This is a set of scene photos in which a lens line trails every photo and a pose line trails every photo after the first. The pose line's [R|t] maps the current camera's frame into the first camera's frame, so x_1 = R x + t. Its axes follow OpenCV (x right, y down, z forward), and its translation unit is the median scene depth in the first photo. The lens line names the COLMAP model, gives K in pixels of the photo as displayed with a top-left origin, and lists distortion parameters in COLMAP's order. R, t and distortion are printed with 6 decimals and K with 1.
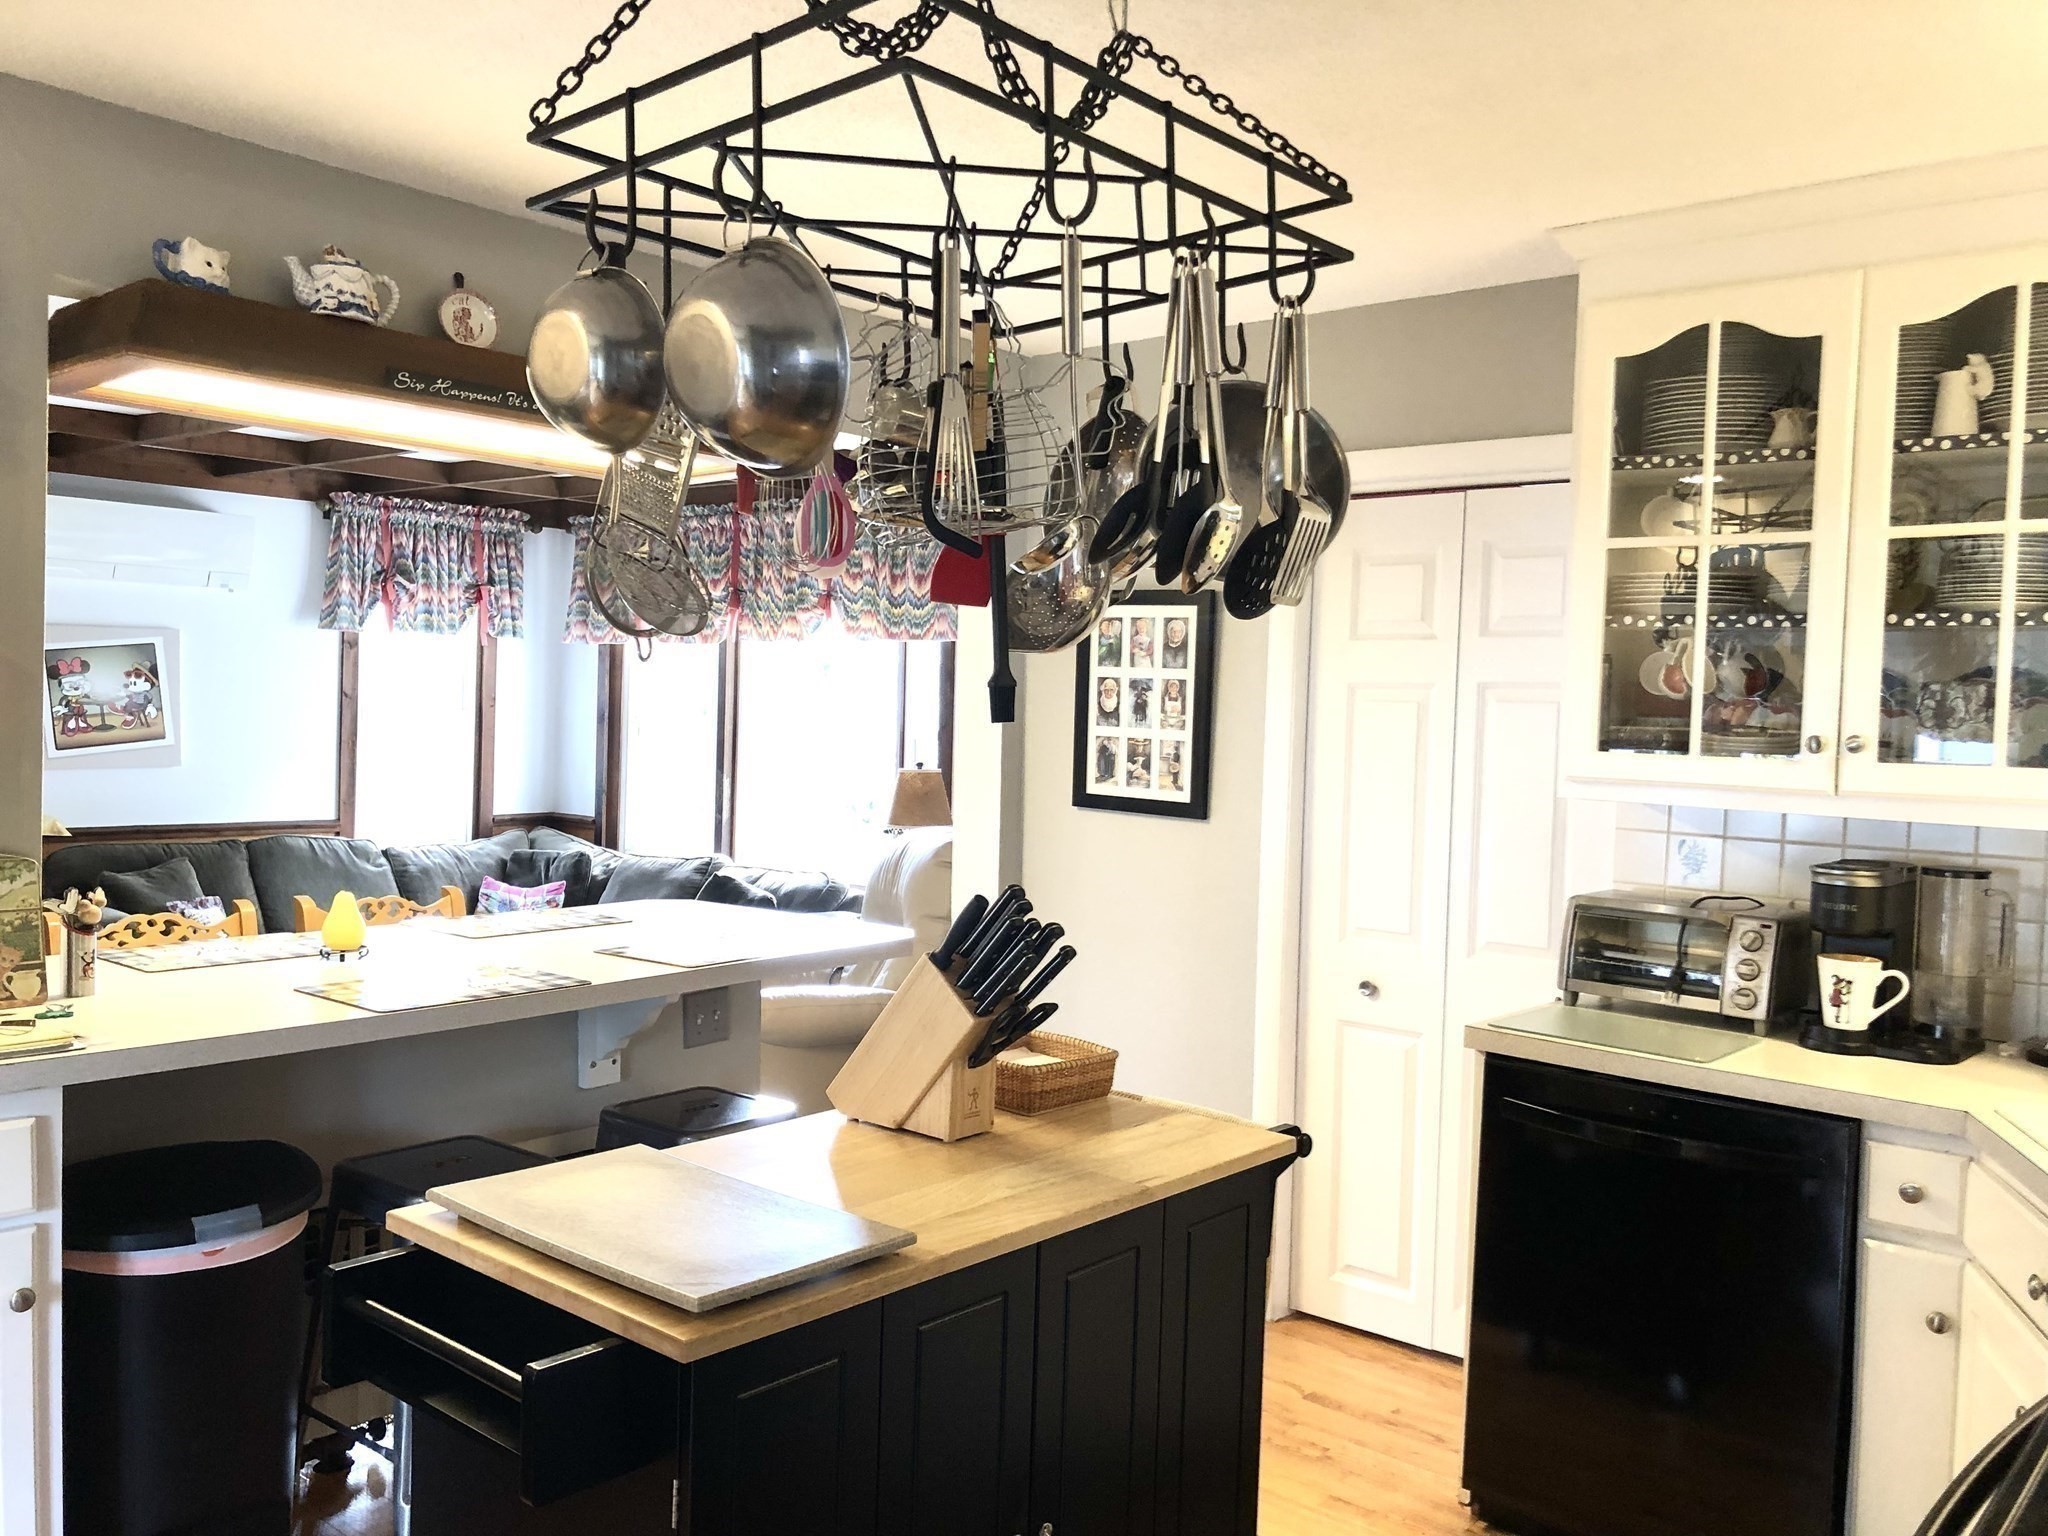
lens RADIAL K [[1692.9, 0, 1062.0], [0, 1692.9, 790.4], [0, 0, 1]] dist [0.003714, -0.053289]
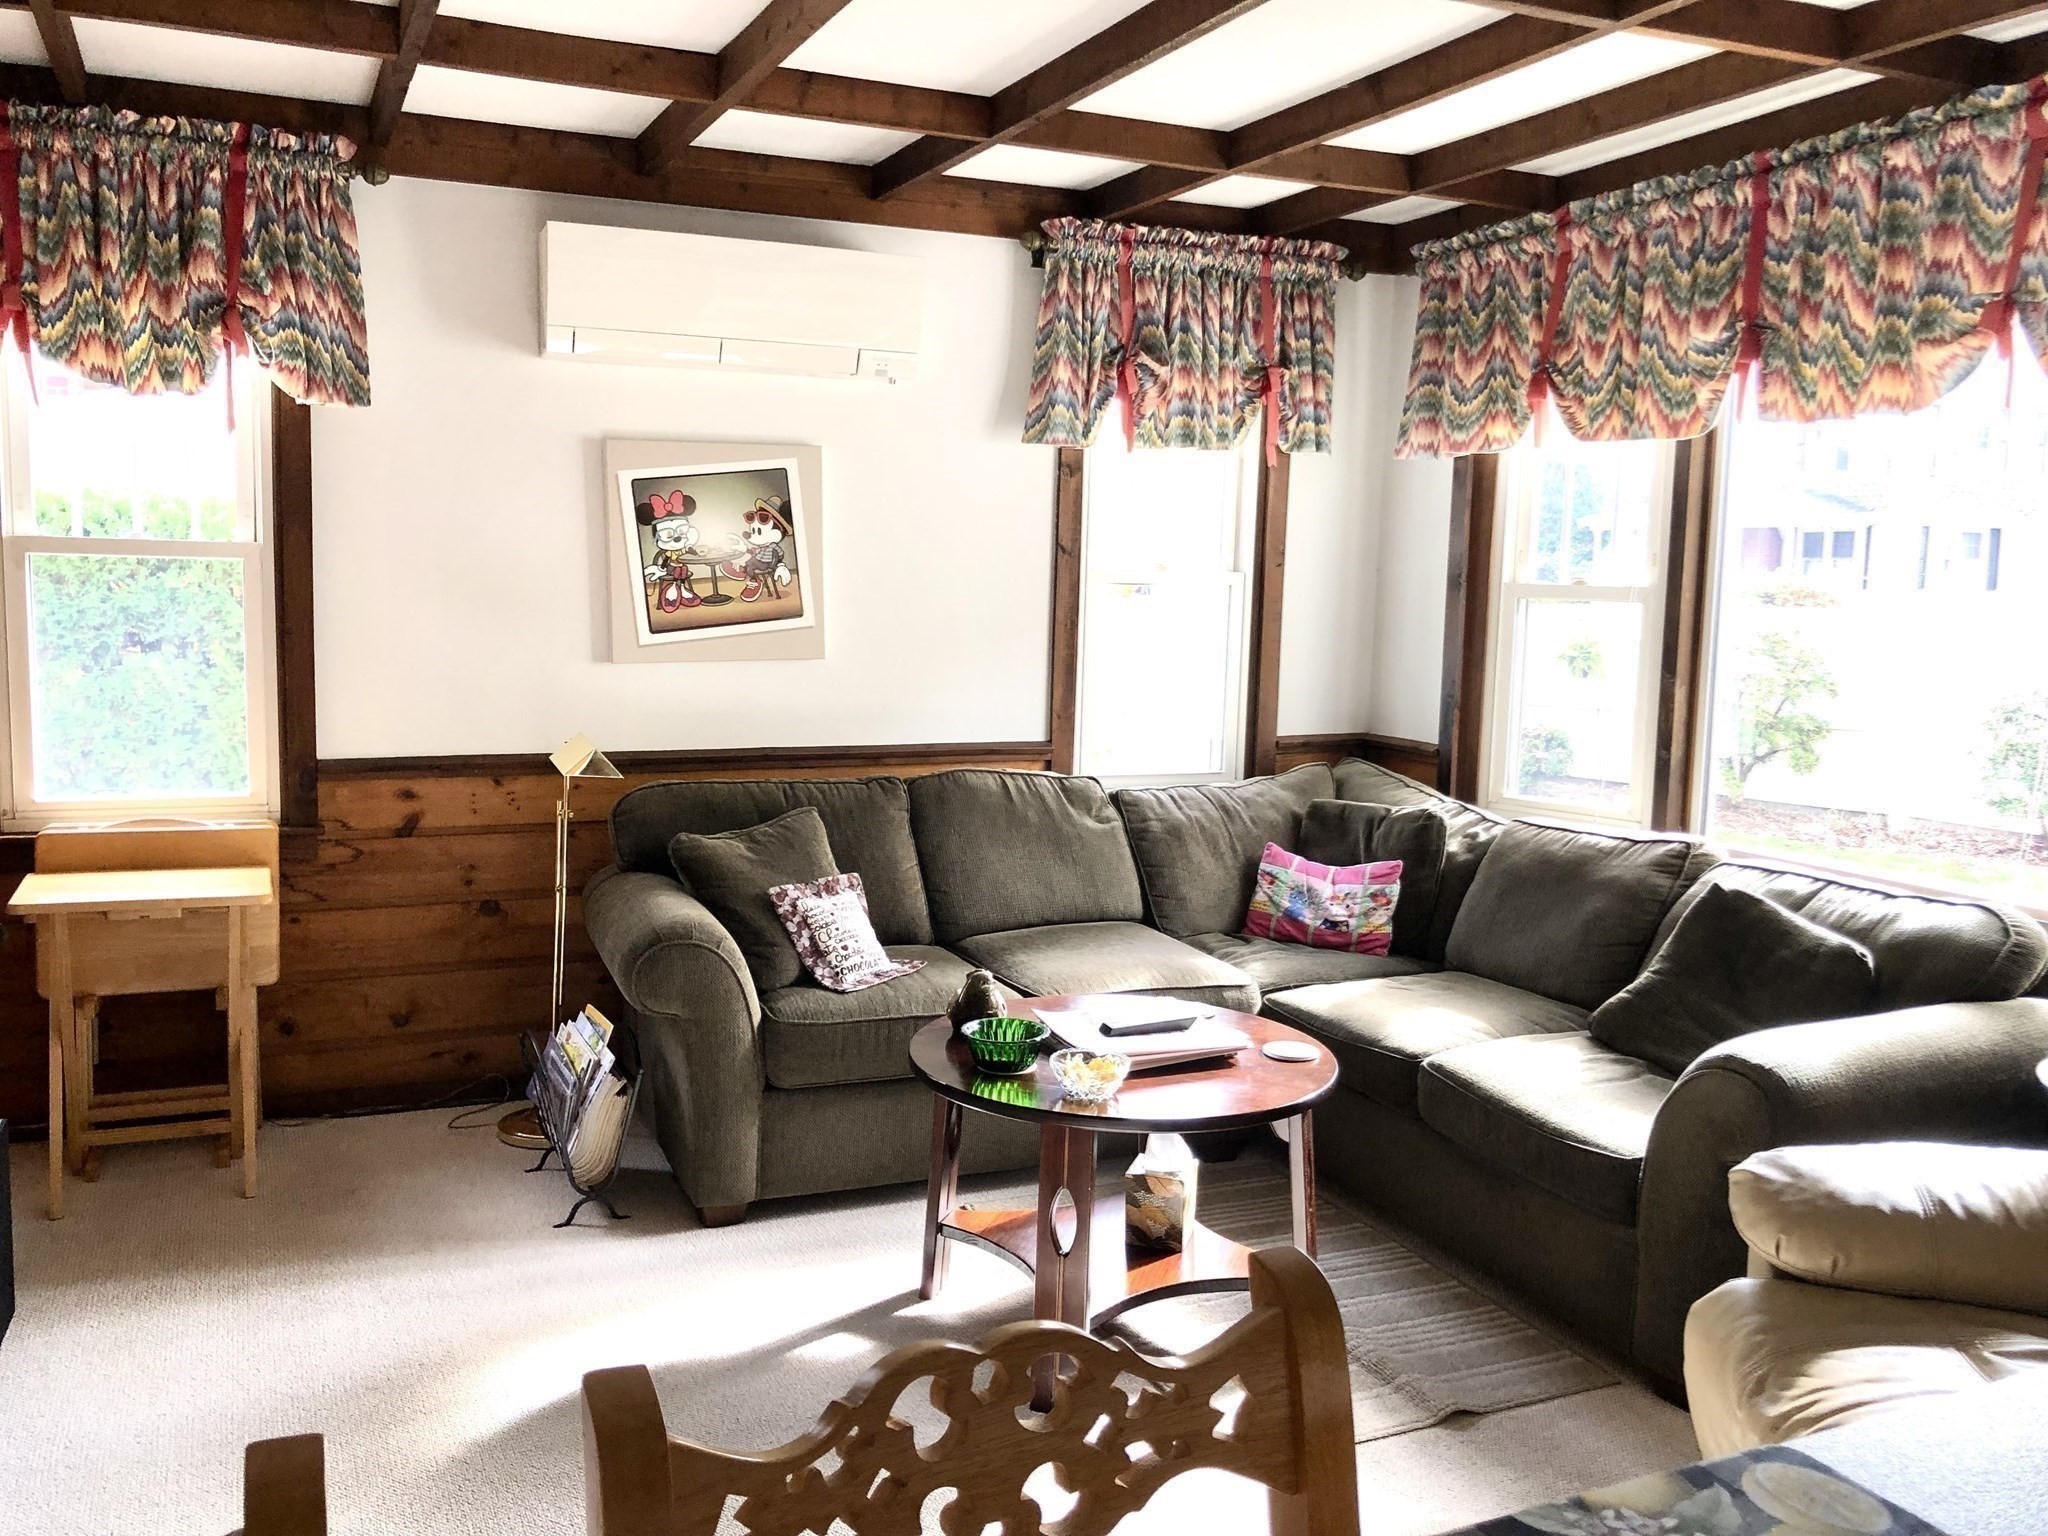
lens RADIAL K [[1695.1, 0, 986.6], [0, 1695.1, 752.5], [0, 0, 1]] dist [0.019867, -0.010134]
pose [[0.890968, 0.035274, -0.452694, -0.182014], [-0.012928, 0.998544, 0.052363, -0.014298], [0.453883, -0.040802, 0.890127, 0.481271]]
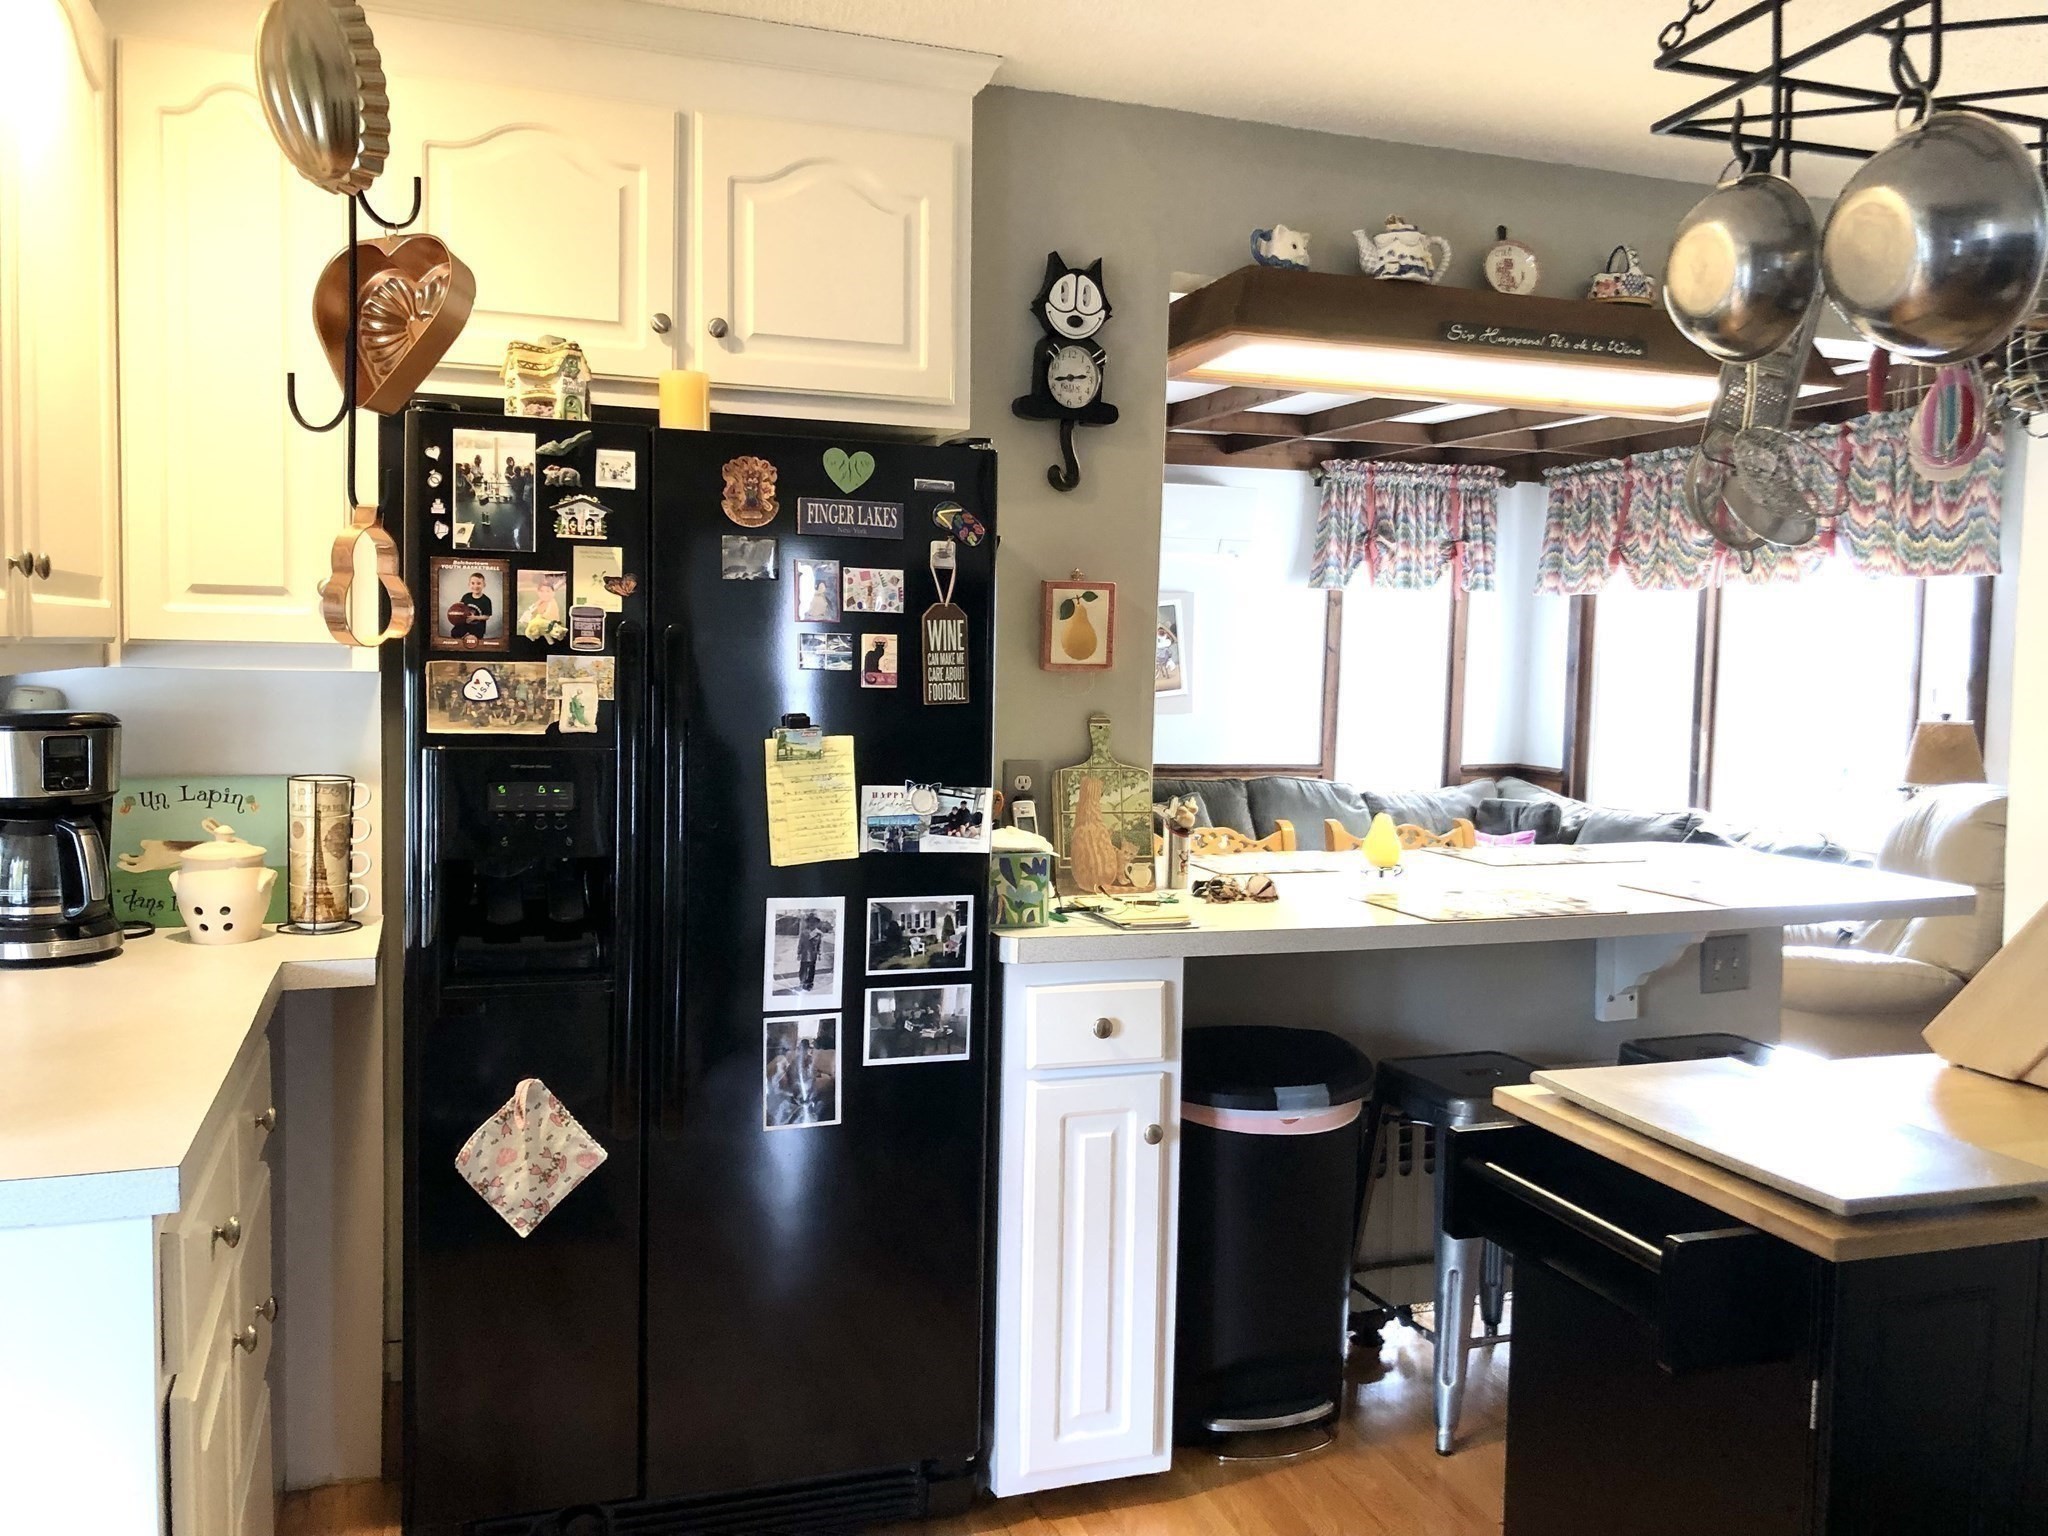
lens RADIAL K [[1685.9, 0, 1022.3], [0, 1685.9, 752.3], [0, 0, 1]] dist [0.047597, -0.068750]
pose [[0.846848, 0.018805, -0.531503, -0.019605], [-0.018669, 0.999810, 0.005630, 0.008241], [0.531507, 0.005155, 0.847038, -0.019456]]
